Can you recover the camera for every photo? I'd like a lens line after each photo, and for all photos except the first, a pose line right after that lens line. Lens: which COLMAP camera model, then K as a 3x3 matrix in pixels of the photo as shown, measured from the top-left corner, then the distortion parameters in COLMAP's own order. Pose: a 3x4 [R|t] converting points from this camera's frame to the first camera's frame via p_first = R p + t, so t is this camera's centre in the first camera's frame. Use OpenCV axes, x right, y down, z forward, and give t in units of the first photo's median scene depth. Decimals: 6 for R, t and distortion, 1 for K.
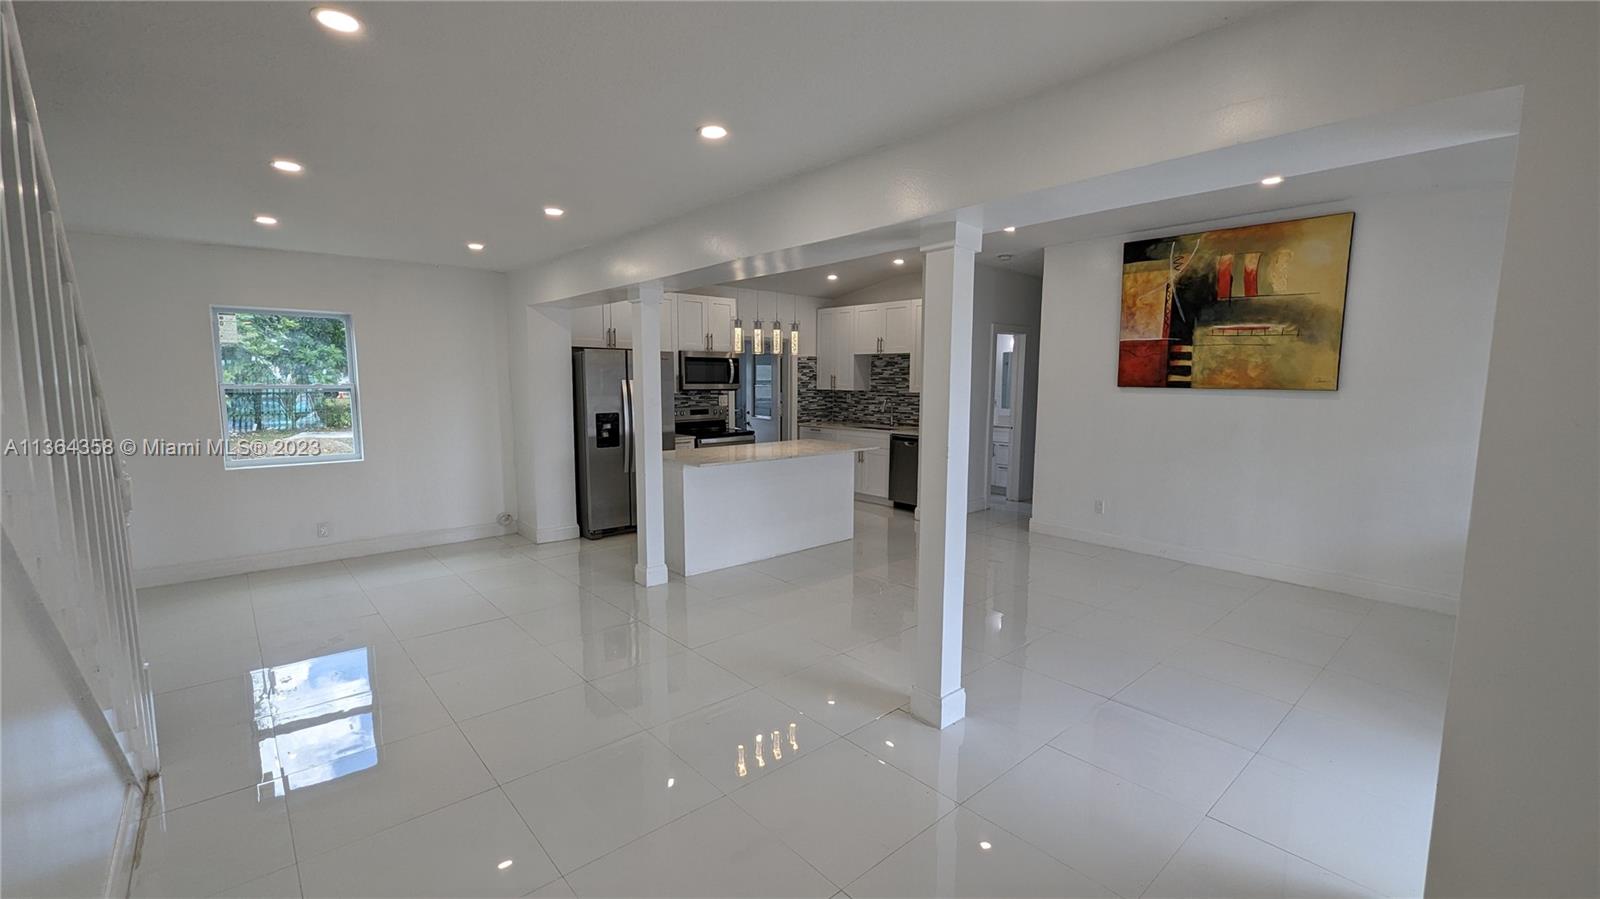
lens RADIAL K [[658.5, 0, 791.4], [0, 658.5, 462.1], [0, 0, 1]] dist [-0.000599, -0.000137]
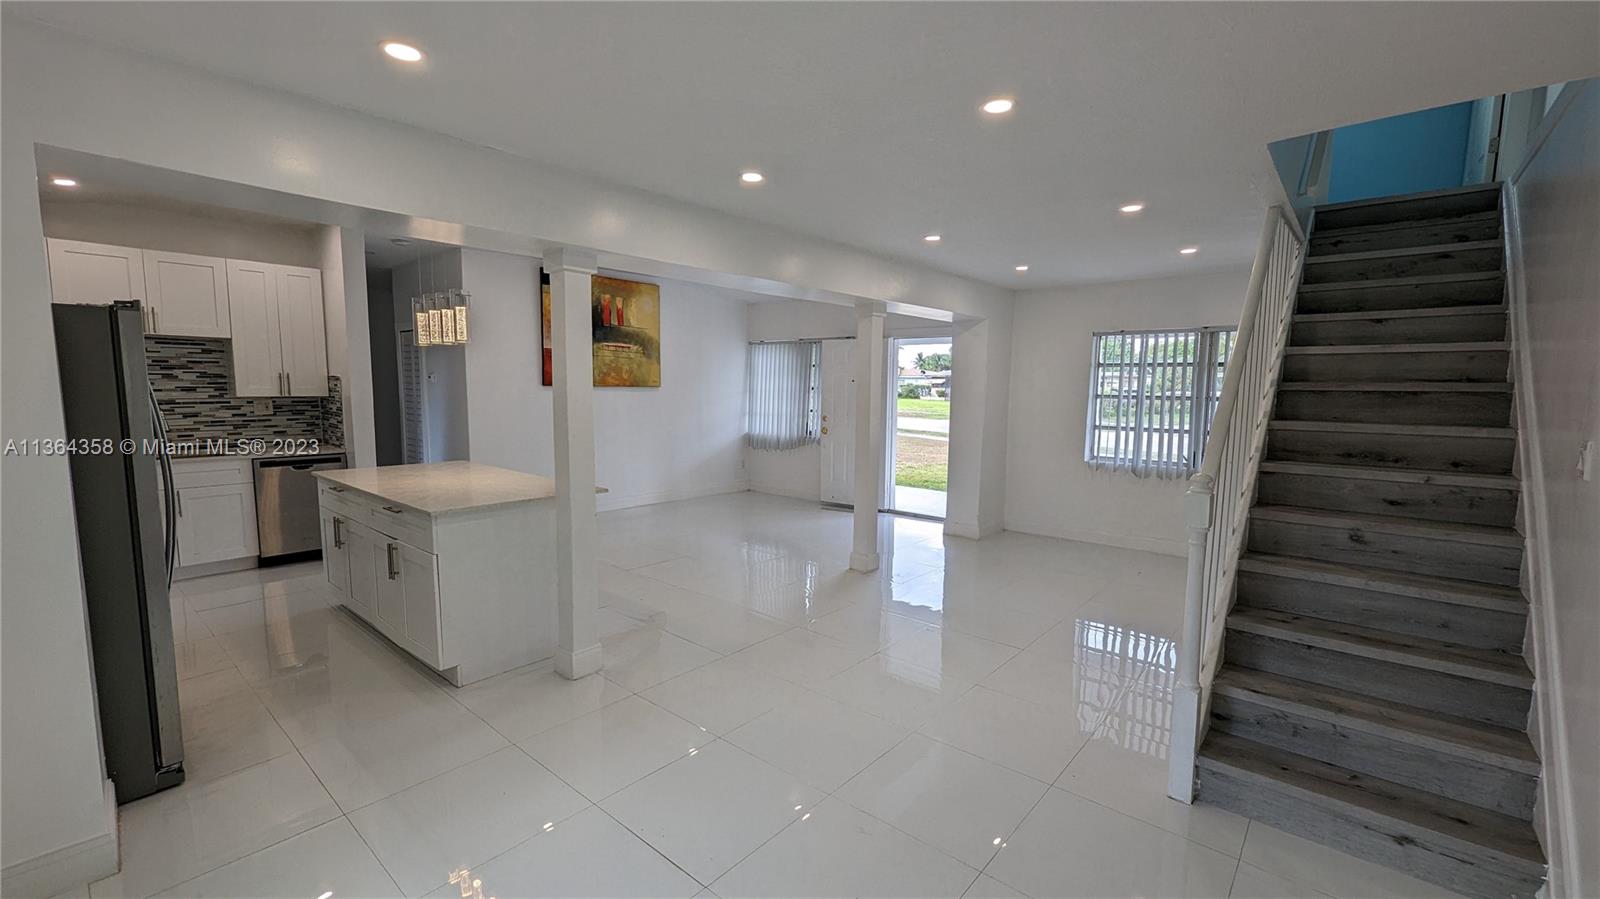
lens RADIAL K [[658.5, 0, 800.4], [0, 658.5, 449.8], [0, 0, 1]] dist [-0.000599, -0.000137]
pose [[-0.138893, -0.111322, 0.984031, -0.551070], [0.109083, 0.985895, 0.126930, -0.073226], [-0.984281, 0.124970, -0.124791, 0.510791]]
